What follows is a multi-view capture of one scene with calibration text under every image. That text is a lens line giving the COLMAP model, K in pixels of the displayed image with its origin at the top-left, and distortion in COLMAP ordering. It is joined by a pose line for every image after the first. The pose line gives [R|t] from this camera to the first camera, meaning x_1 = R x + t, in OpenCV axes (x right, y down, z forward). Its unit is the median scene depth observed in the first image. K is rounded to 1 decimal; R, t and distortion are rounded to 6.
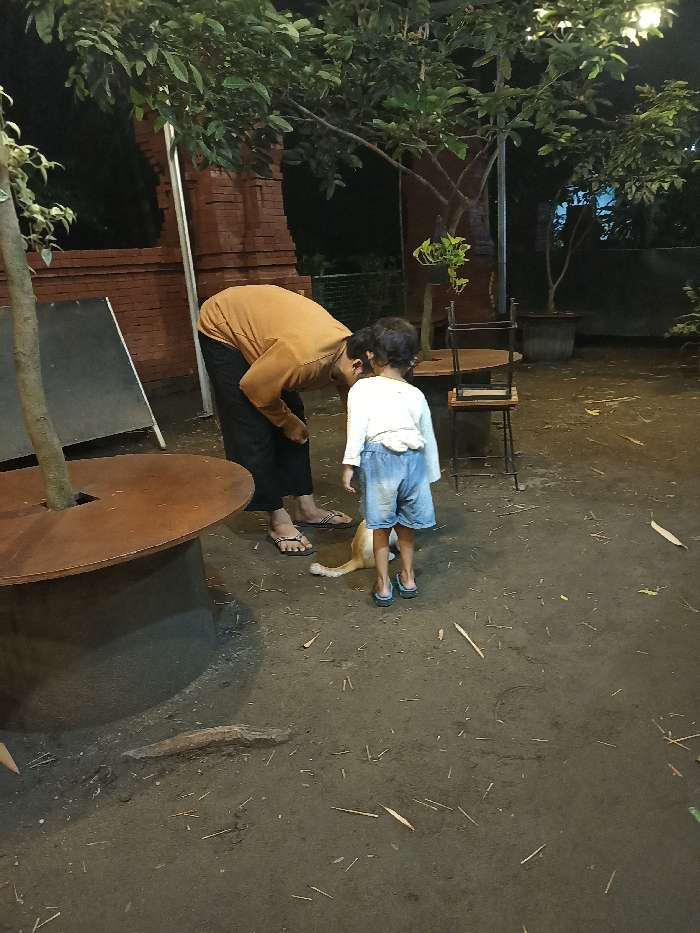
lens RADIAL K [[693.3, 0, 350.0], [0, 693.3, 466.5], [0, 0, 1]] dist [0.089261, -0.096648]
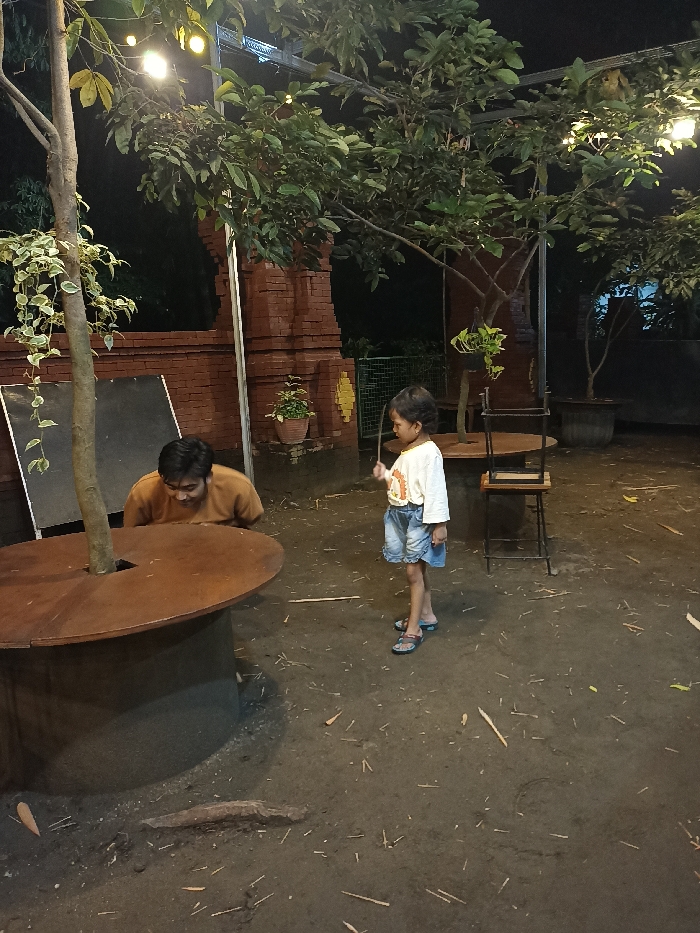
lens RADIAL K [[687.4, 0, 350.0], [0, 687.4, 466.5], [0, 0, 1]] dist [0.086303, -0.079892]
pose [[0.997578, 0.034617, -0.060328, 0.011582], [-0.040943, 0.993417, -0.106992, -0.002658], [0.056227, 0.109203, 0.992428, -0.021638]]
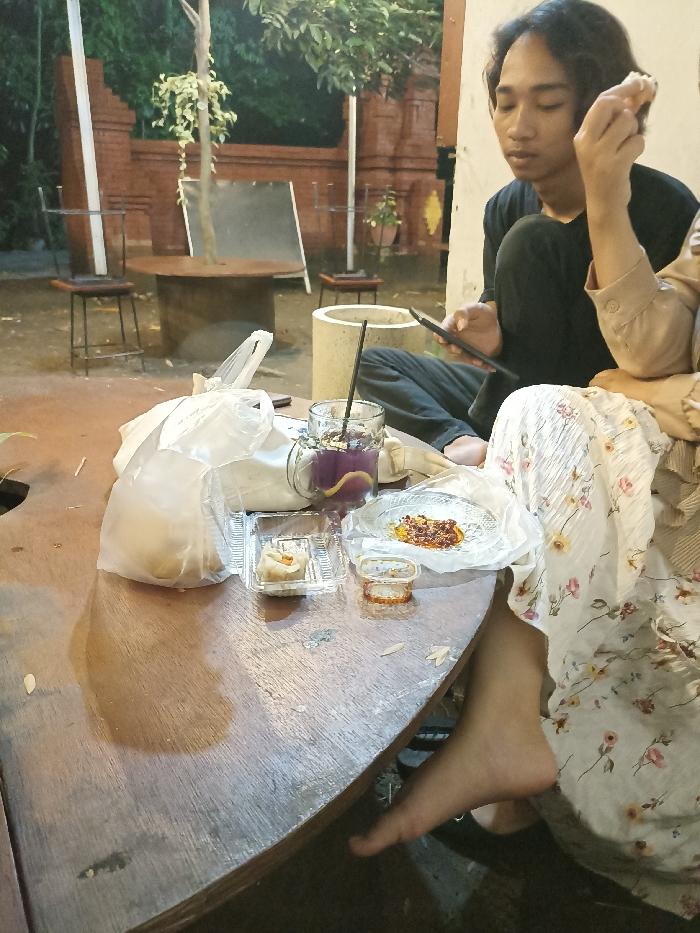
lens RADIAL K [[696.9, 0, 350.0], [0, 696.9, 466.5], [0, 0, 1]] dist [0.082251, -0.120907]
pose [[0.943093, 0.197018, -0.267879, 0.441571], [-0.169873, 0.977981, 0.121228, 0.216710], [0.285865, -0.068824, 0.955795, -0.615911]]
